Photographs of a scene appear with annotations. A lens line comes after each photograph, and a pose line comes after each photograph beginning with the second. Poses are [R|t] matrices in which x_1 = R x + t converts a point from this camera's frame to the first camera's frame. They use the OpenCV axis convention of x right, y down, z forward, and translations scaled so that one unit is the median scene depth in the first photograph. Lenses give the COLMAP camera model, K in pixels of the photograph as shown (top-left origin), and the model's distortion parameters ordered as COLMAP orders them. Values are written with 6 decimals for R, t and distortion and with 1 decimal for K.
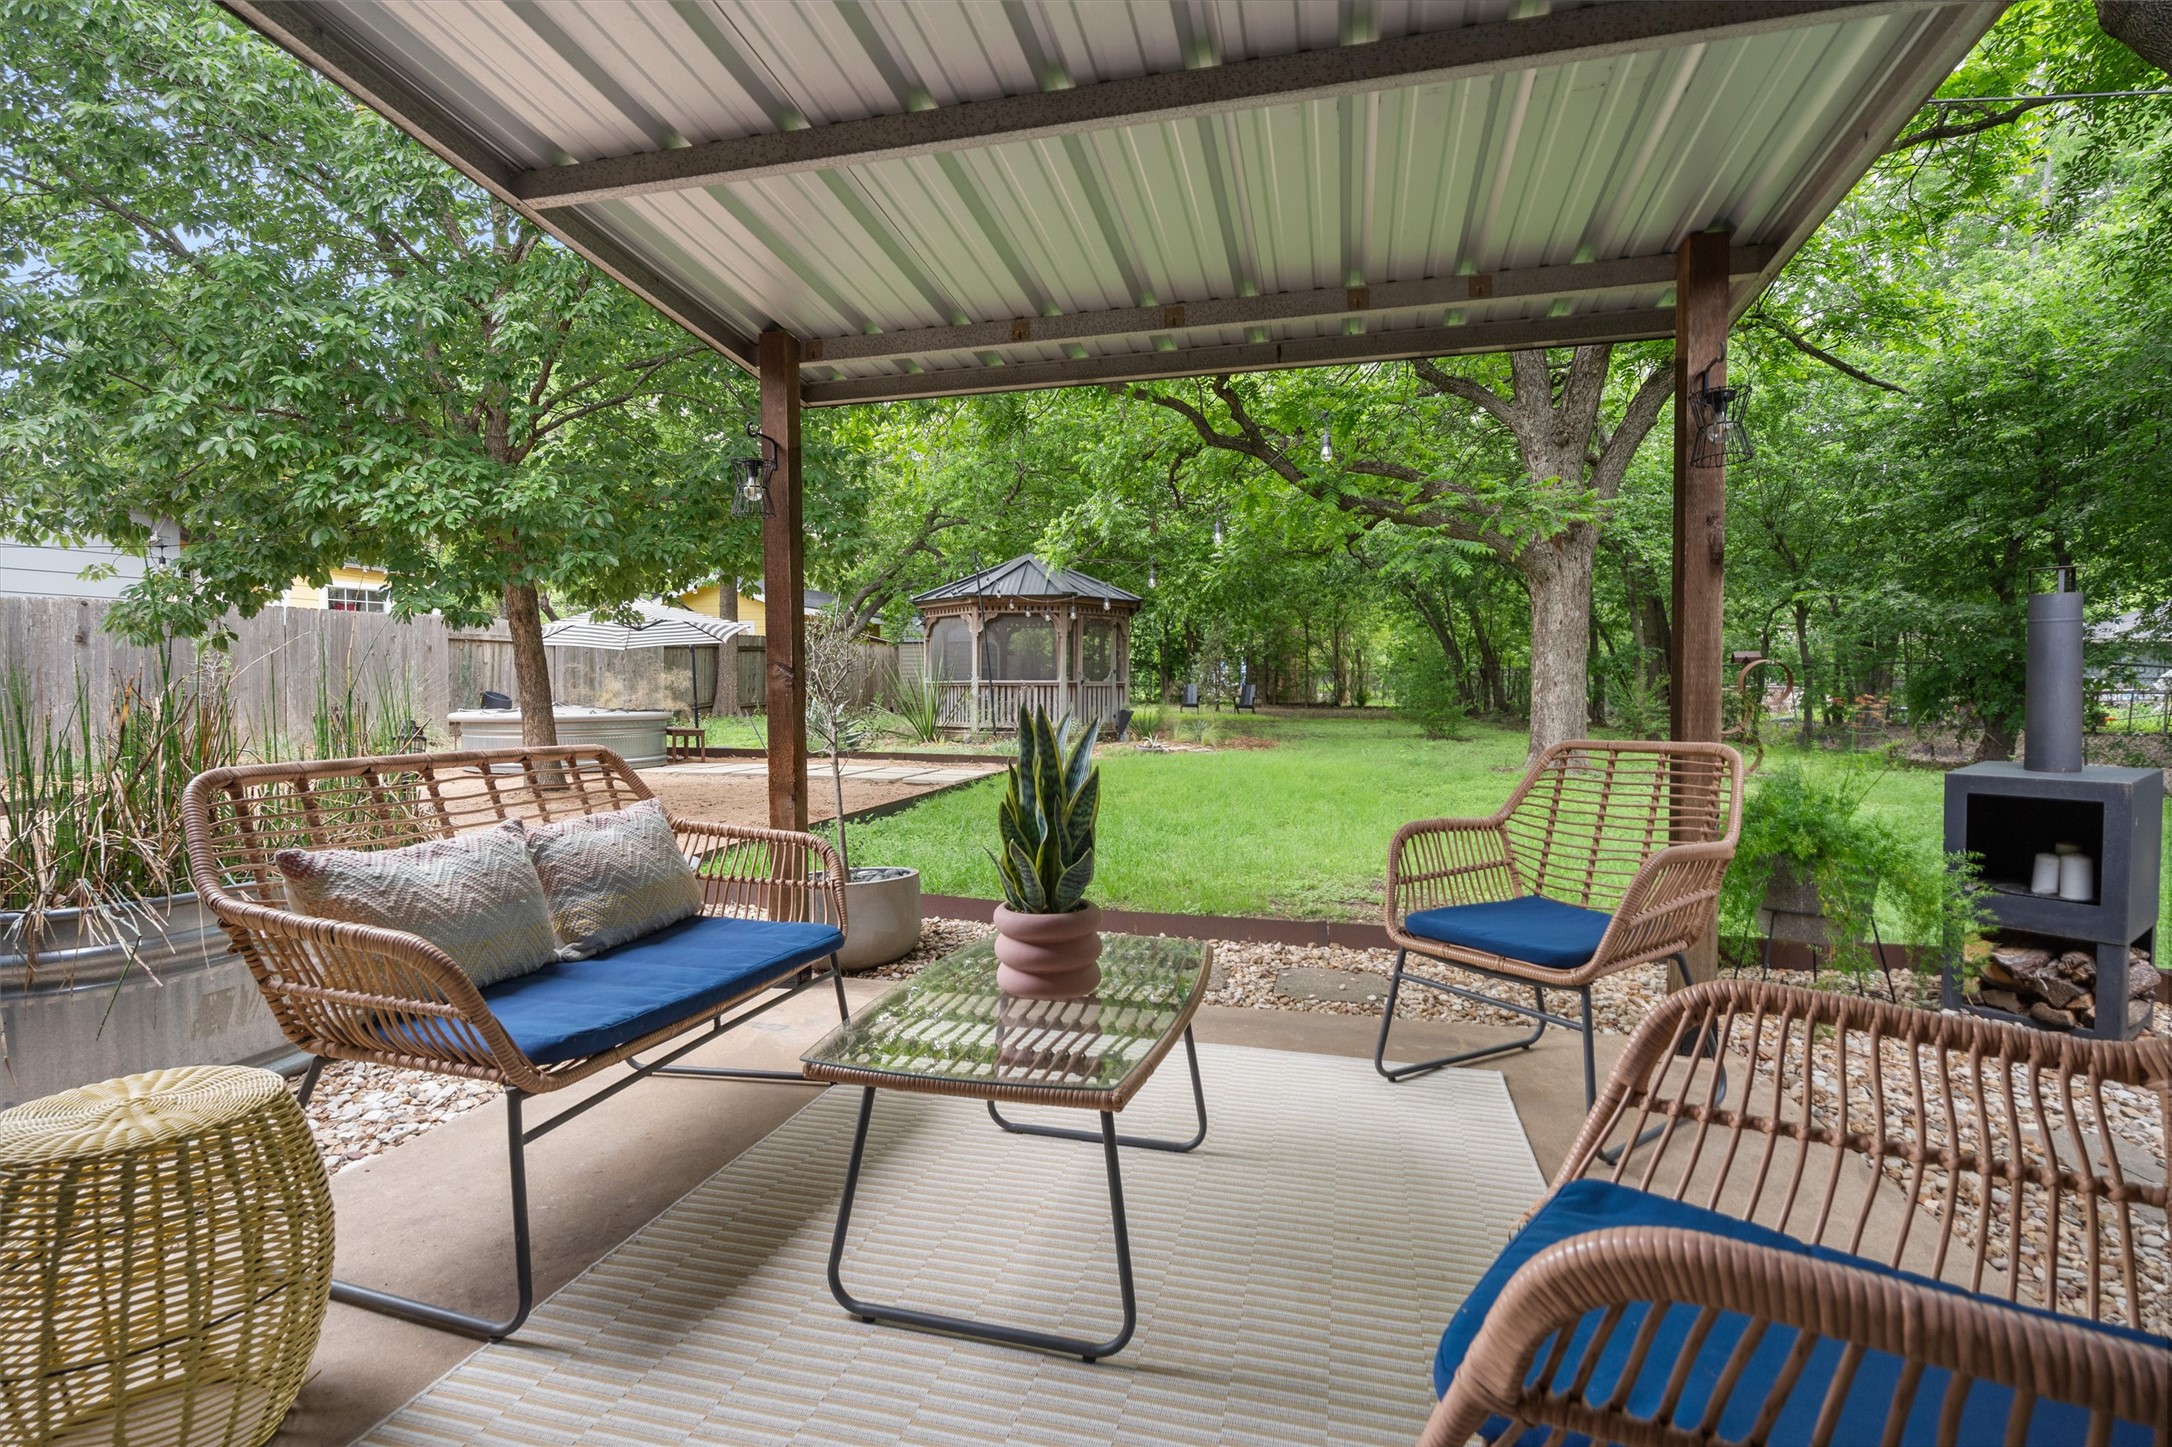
lens RADIAL K [[1015.9, 0, 1086.0], [0, 1015.9, 723.5], [0, 0, 1]] dist [0.001435, 0.000230]
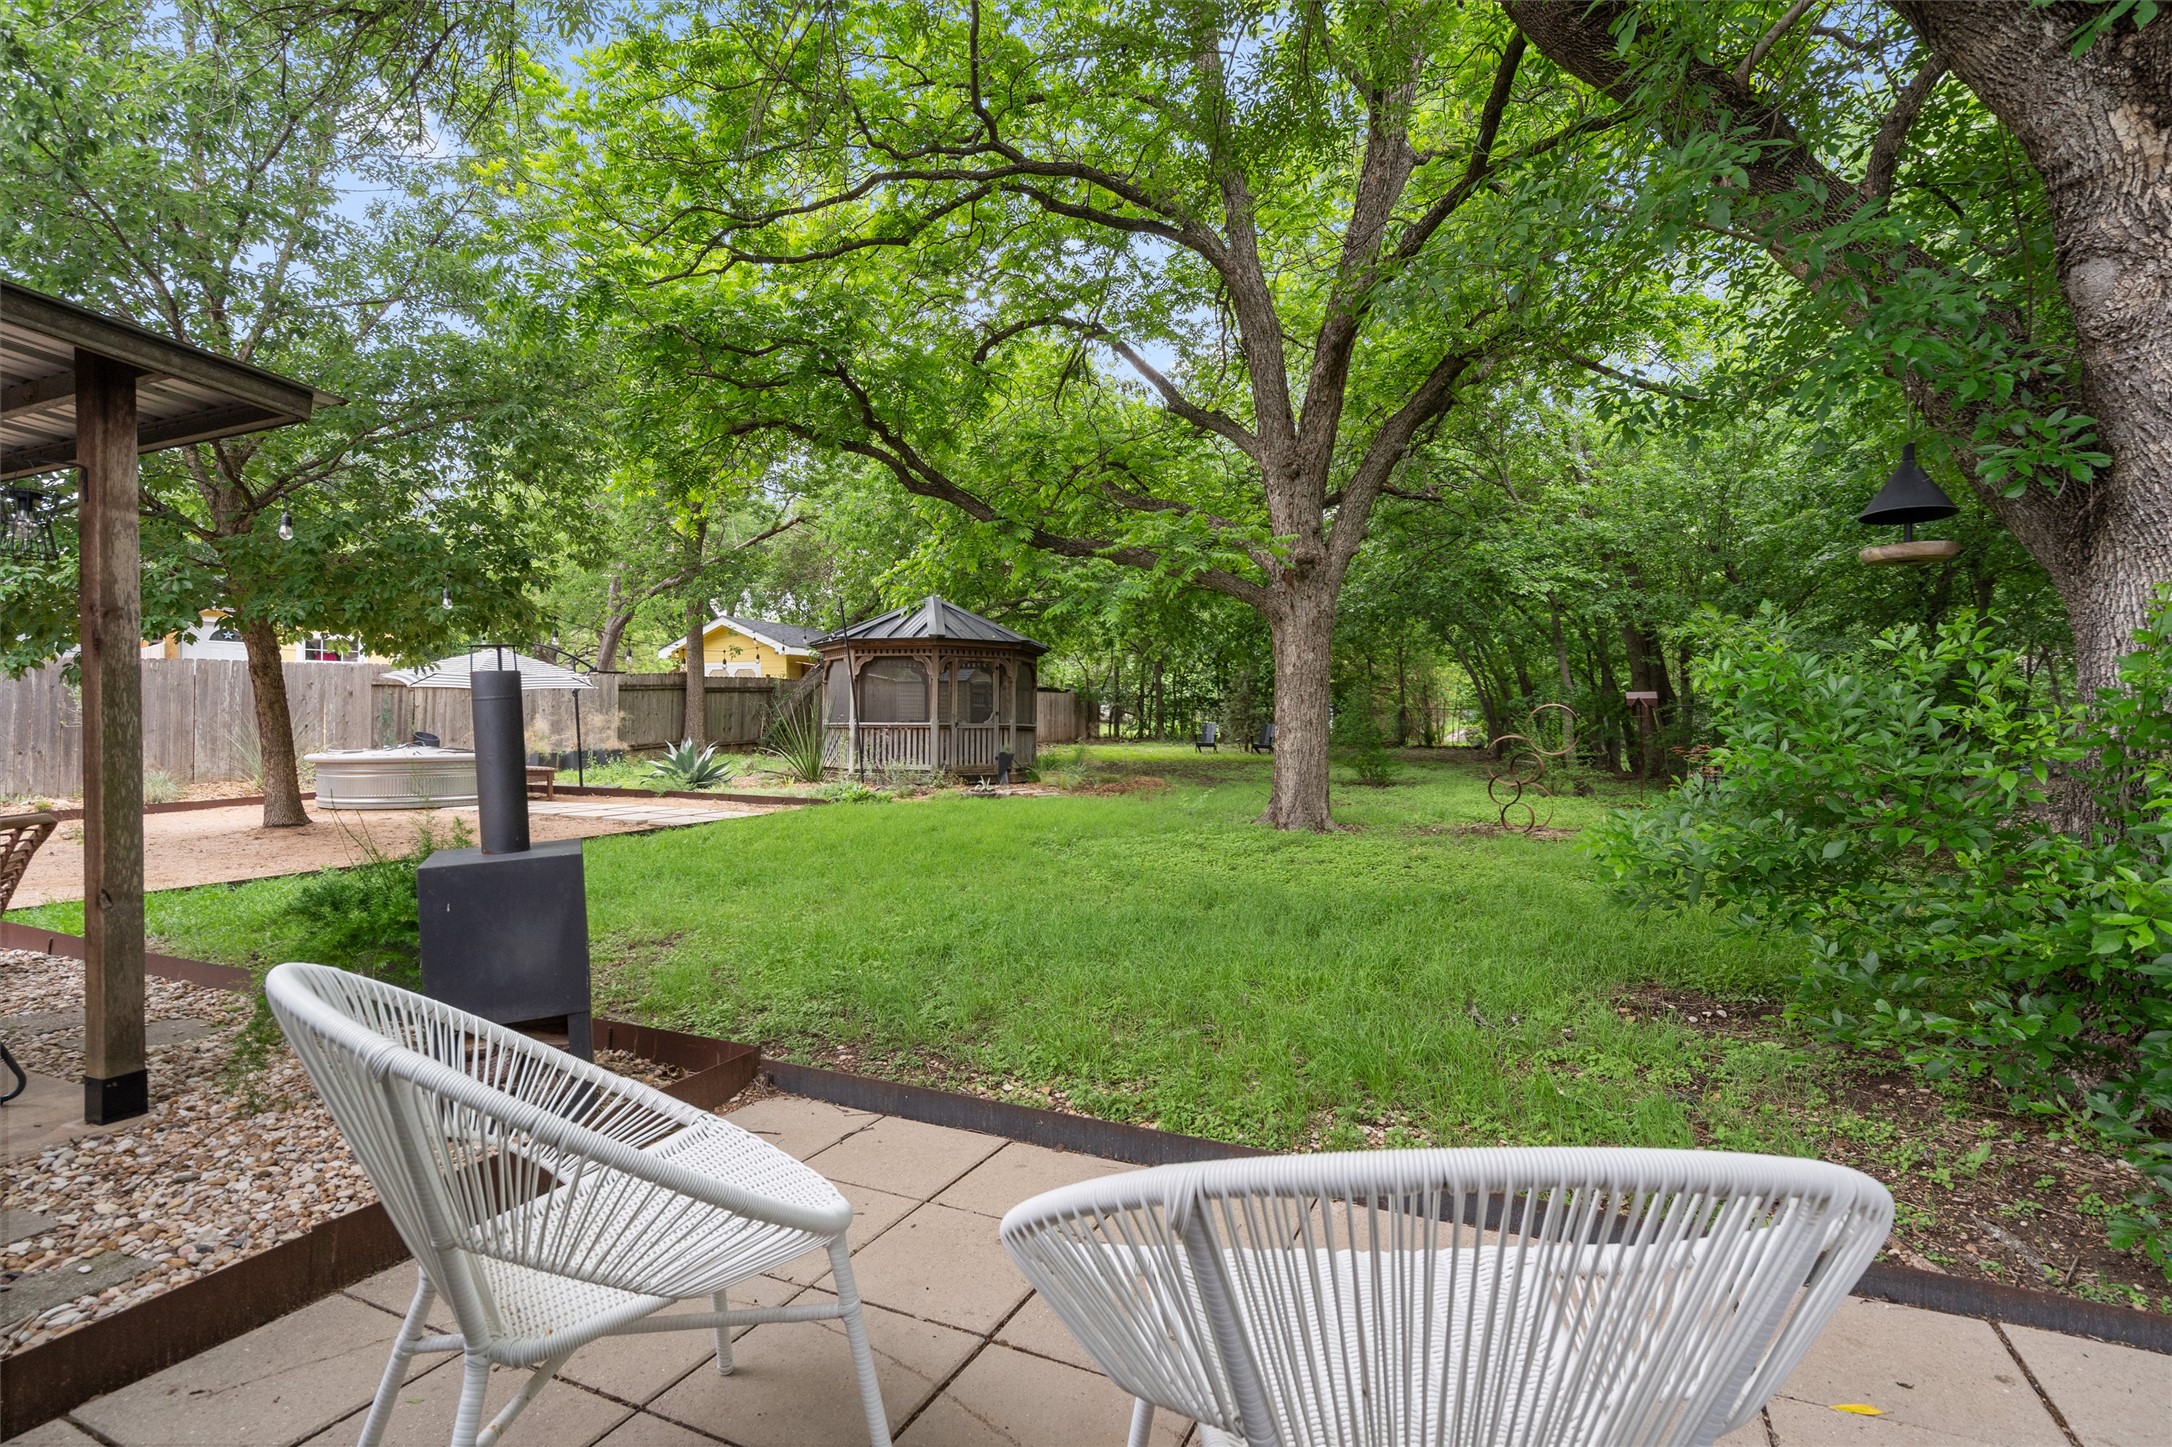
lens RADIAL K [[1015.9, 0, 1086.0], [0, 1015.9, 723.5], [0, 0, 1]] dist [0.001435, 0.000230]
pose [[0.983101, 0.003485, -0.183031, 0.309213], [-0.009738, 0.999399, -0.033277, -0.009380], [0.182805, 0.034497, 0.982544, 0.039081]]
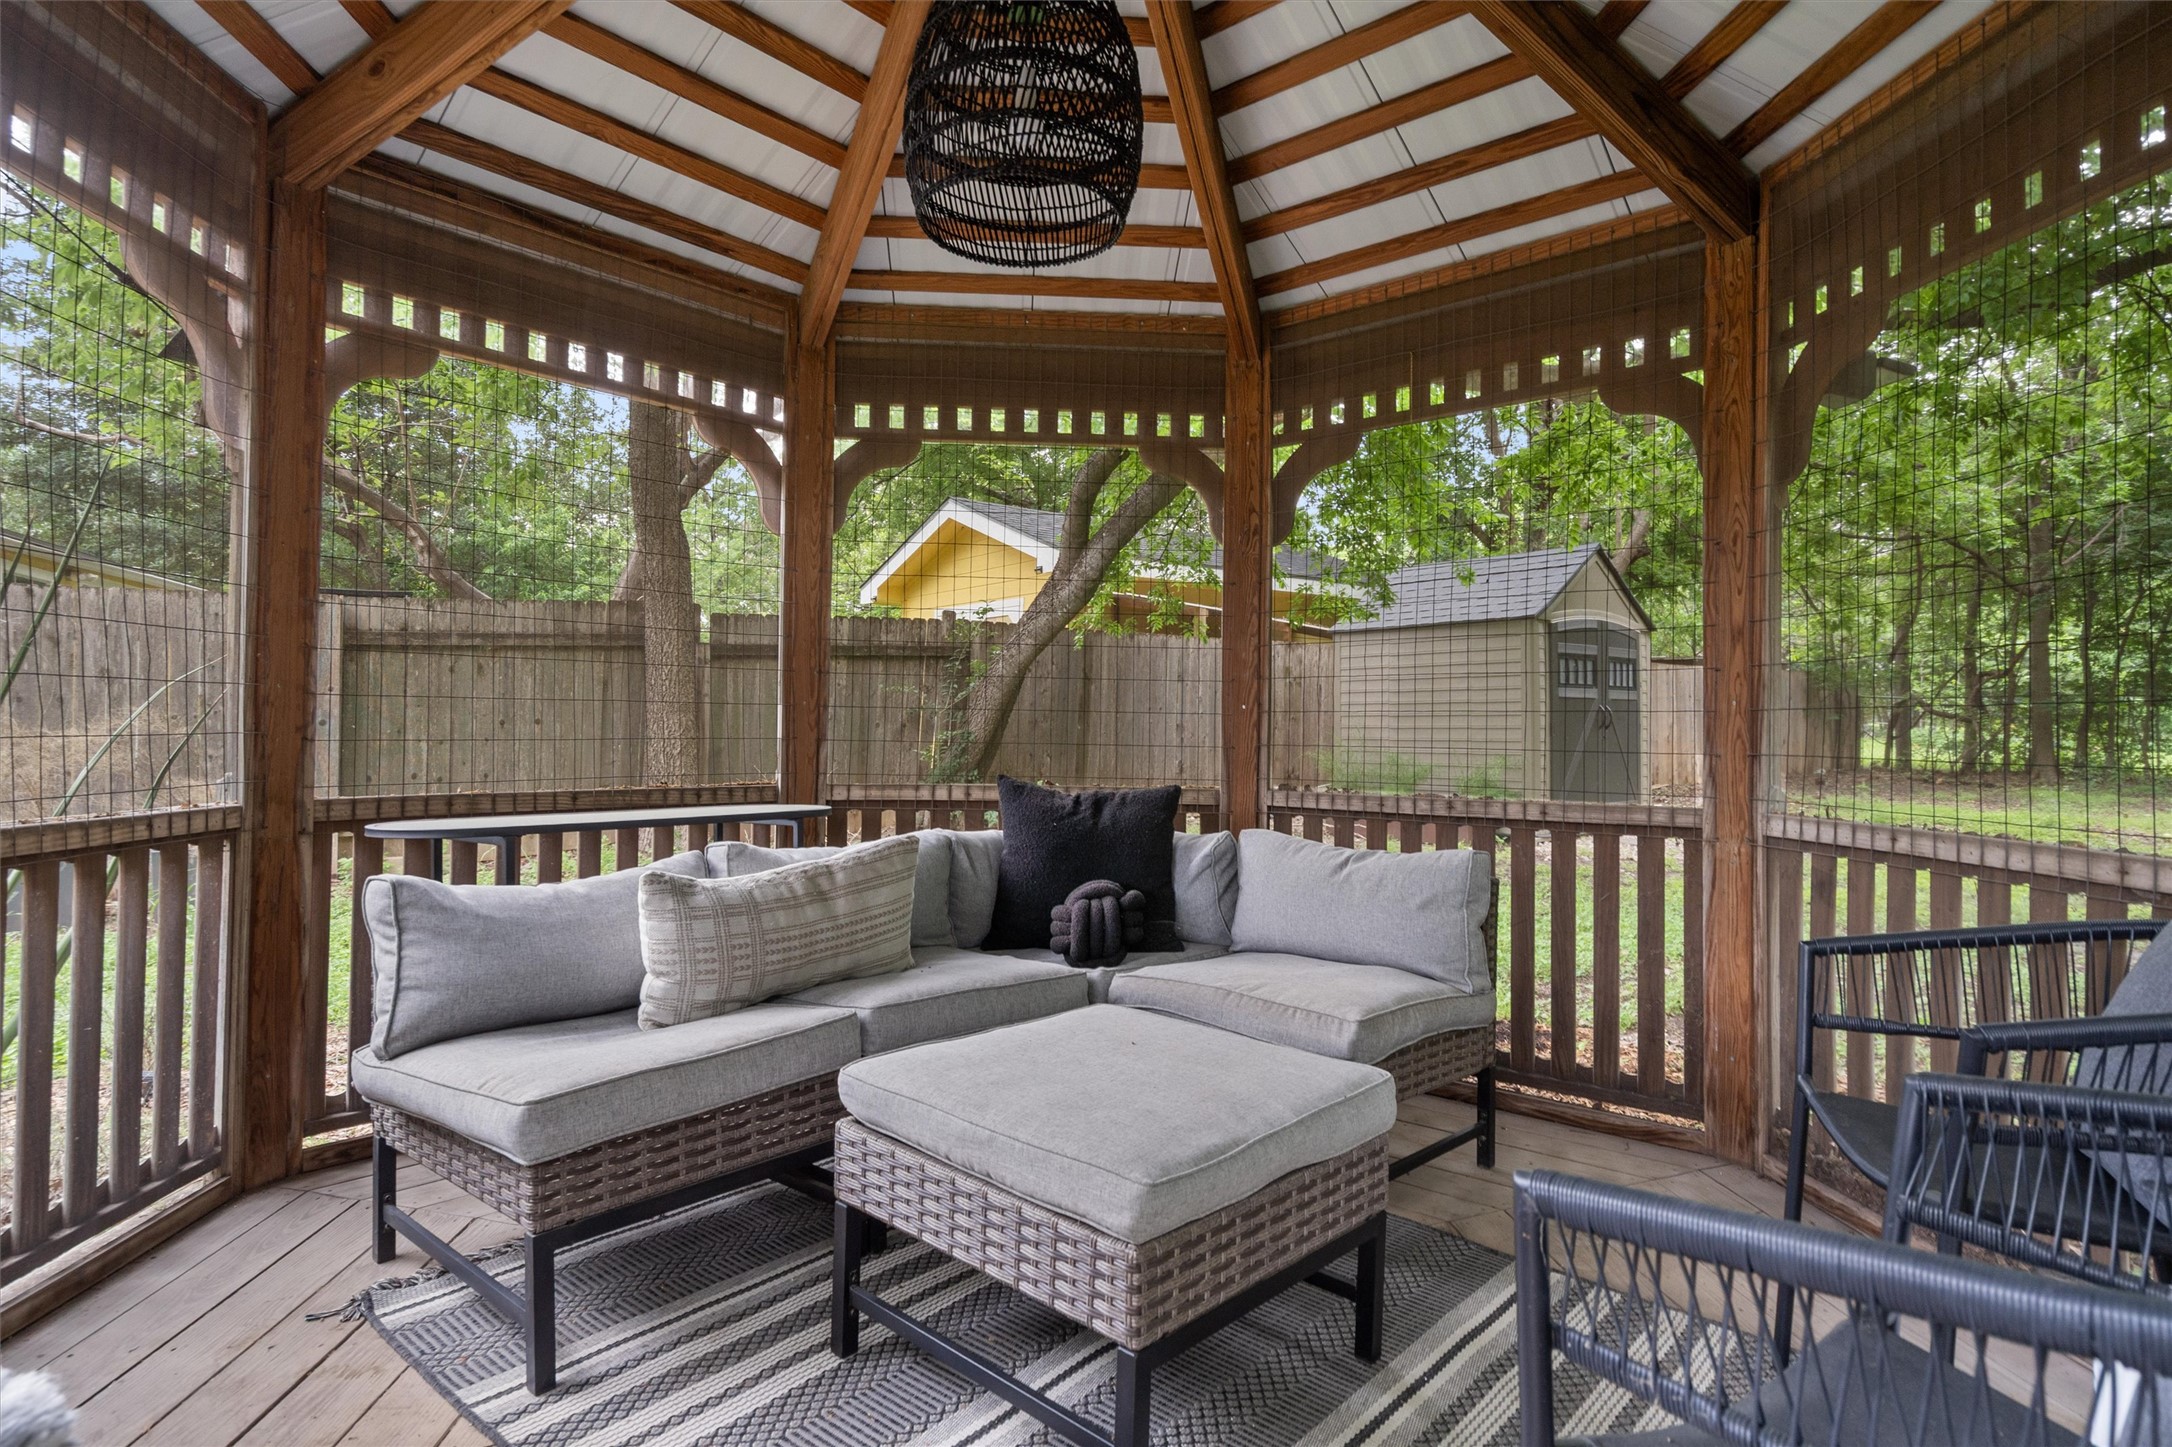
lens RADIAL K [[1015.9, 0, 1086.0], [0, 1015.9, 723.5], [0, 0, 1]] dist [0.001435, 0.000230]
pose [[0.763923, 0.005935, -0.645280, -0.021877], [-0.030954, 0.999144, -0.027455, -0.050302], [0.644565, 0.040947, 0.763452, 1.093331]]
